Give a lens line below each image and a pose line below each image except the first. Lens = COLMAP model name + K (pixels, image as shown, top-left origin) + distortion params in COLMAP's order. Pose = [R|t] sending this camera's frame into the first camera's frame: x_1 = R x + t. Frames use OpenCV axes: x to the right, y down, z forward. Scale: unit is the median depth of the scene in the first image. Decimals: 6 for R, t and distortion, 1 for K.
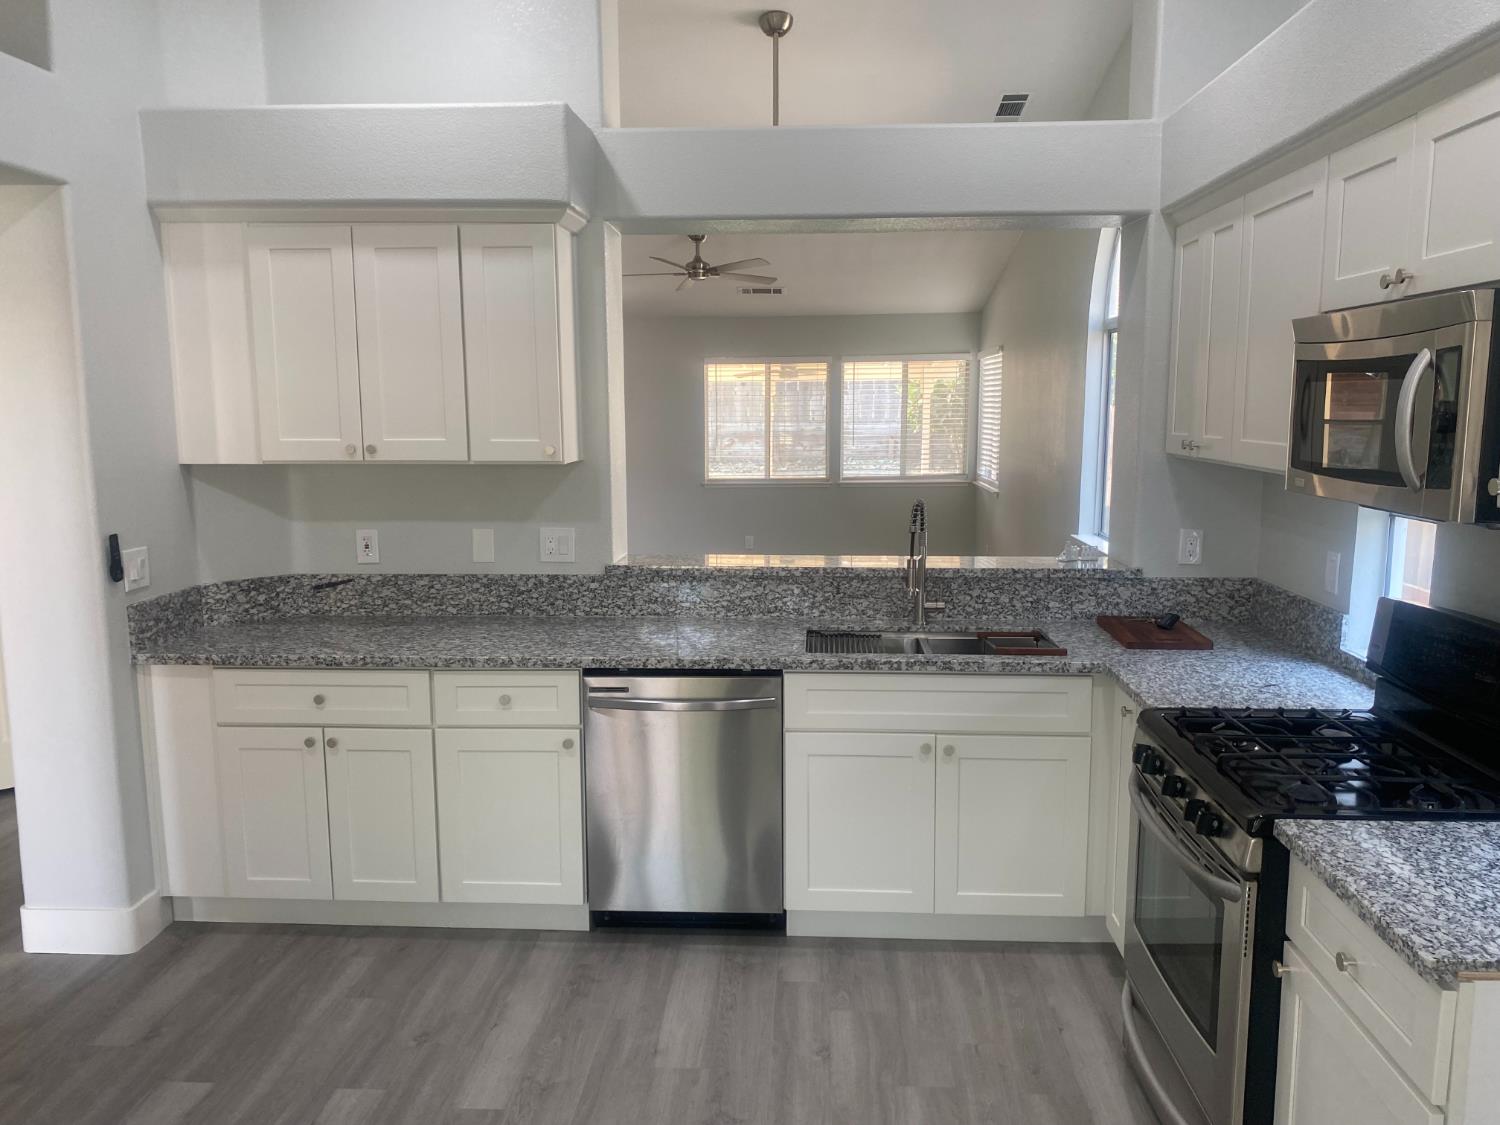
lens RADIAL K [[1144.8, 0, 750.0], [0, 1144.8, 562.5], [0, 0, 1]] dist [0.061750, -0.085535]
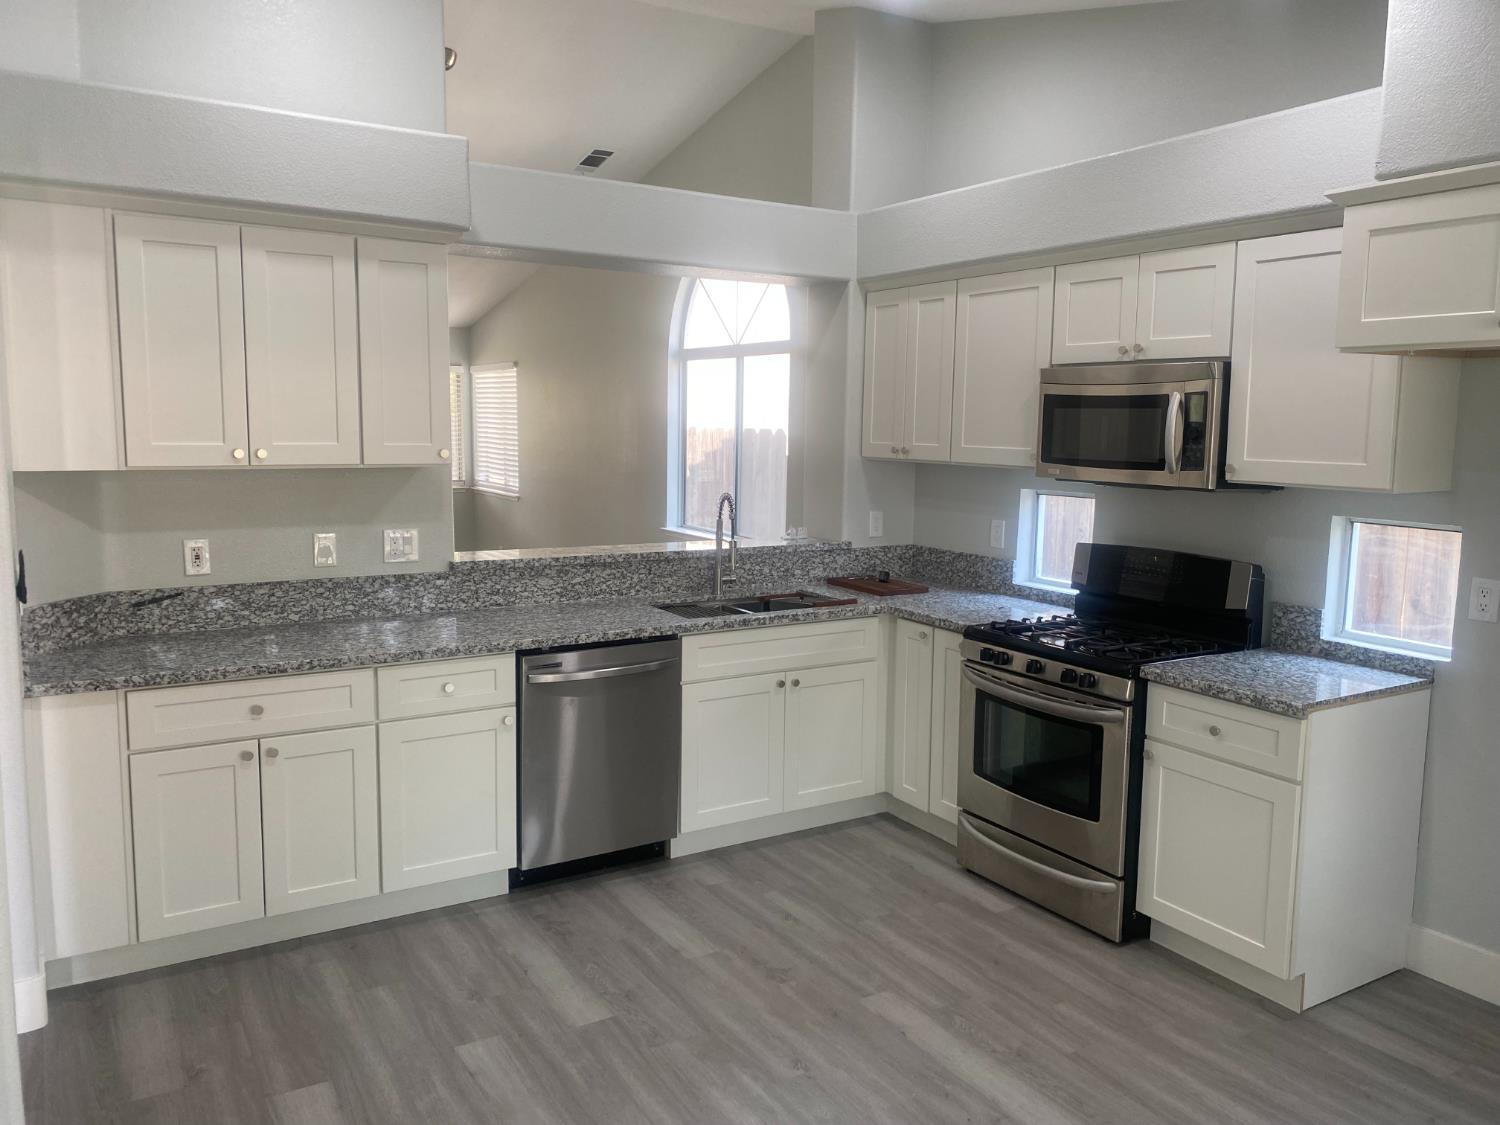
lens RADIAL K [[1148.3, 0, 748.2], [0, 1148.3, 545.7], [0, 0, 1]] dist [0.070854, -0.075460]
pose [[0.822170, -0.047959, 0.567218, -0.557573], [0.061370, 0.998105, -0.004564, 0.009814], [-0.565924, 0.038563, 0.823555, -0.044137]]
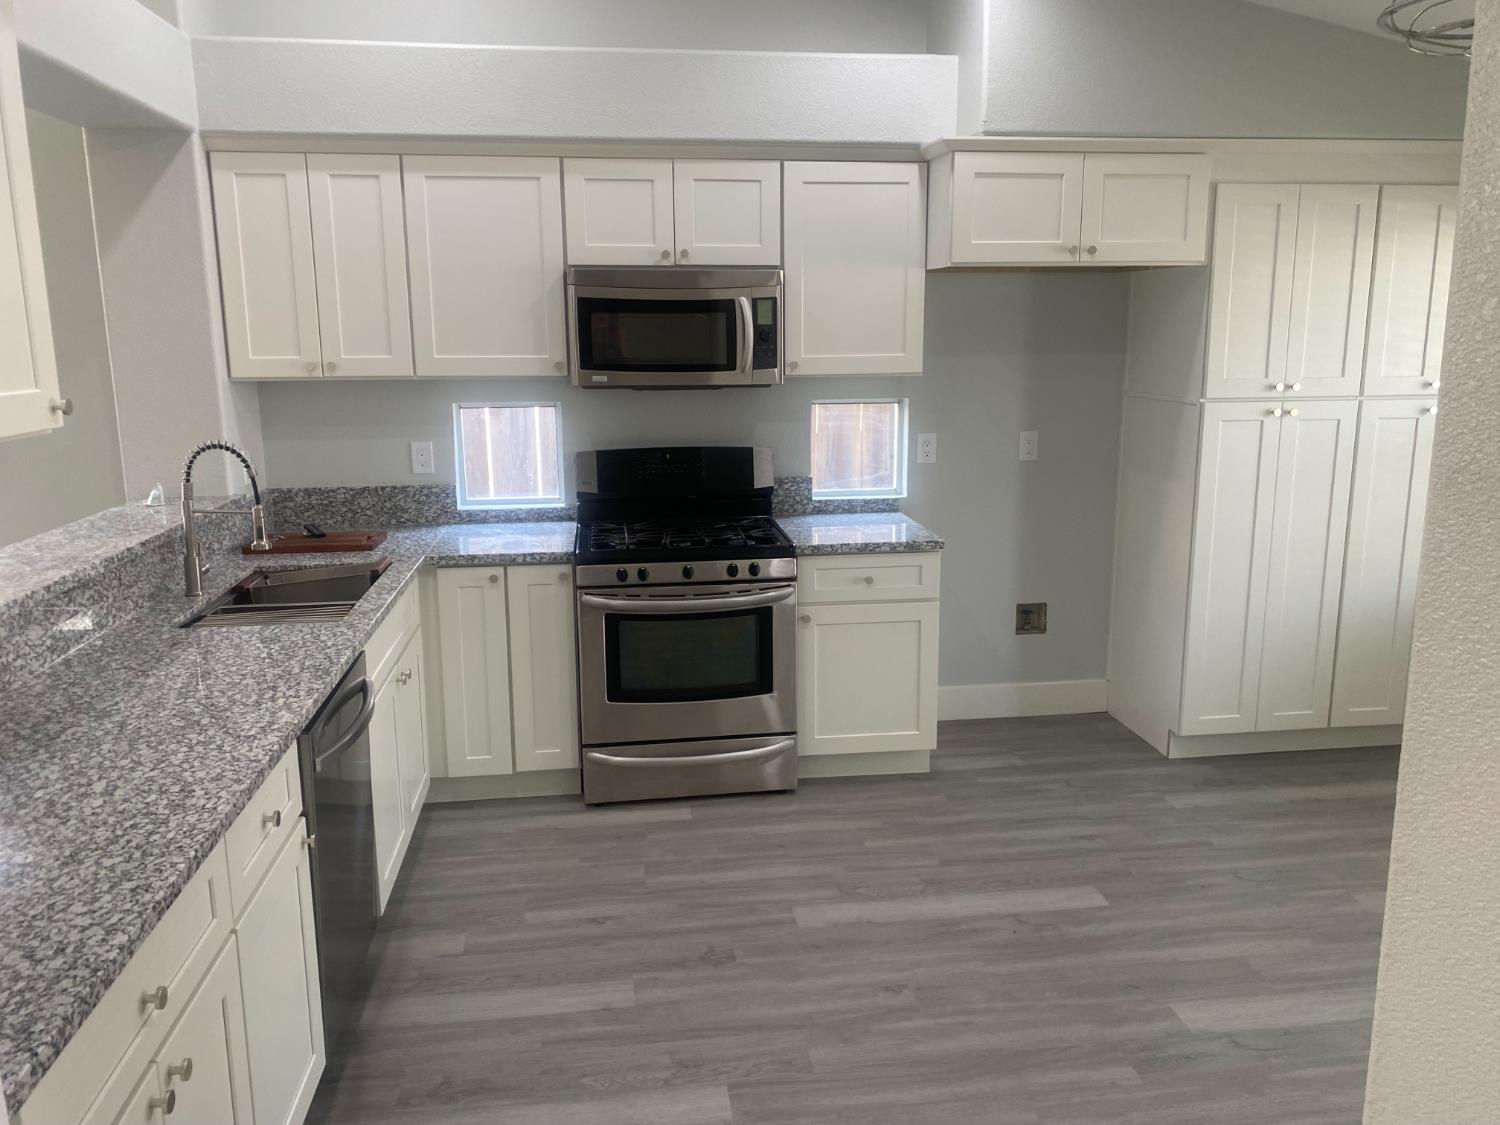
lens RADIAL K [[1148.3, 0, 748.2], [0, 1148.3, 545.7], [0, 0, 1]] dist [0.070854, -0.075460]
pose [[-0.191034, -0.173024, 0.966214, -0.779093], [0.144791, 0.968607, 0.202079, -0.097614], [-0.970846, 0.178503, -0.159985, 0.791419]]
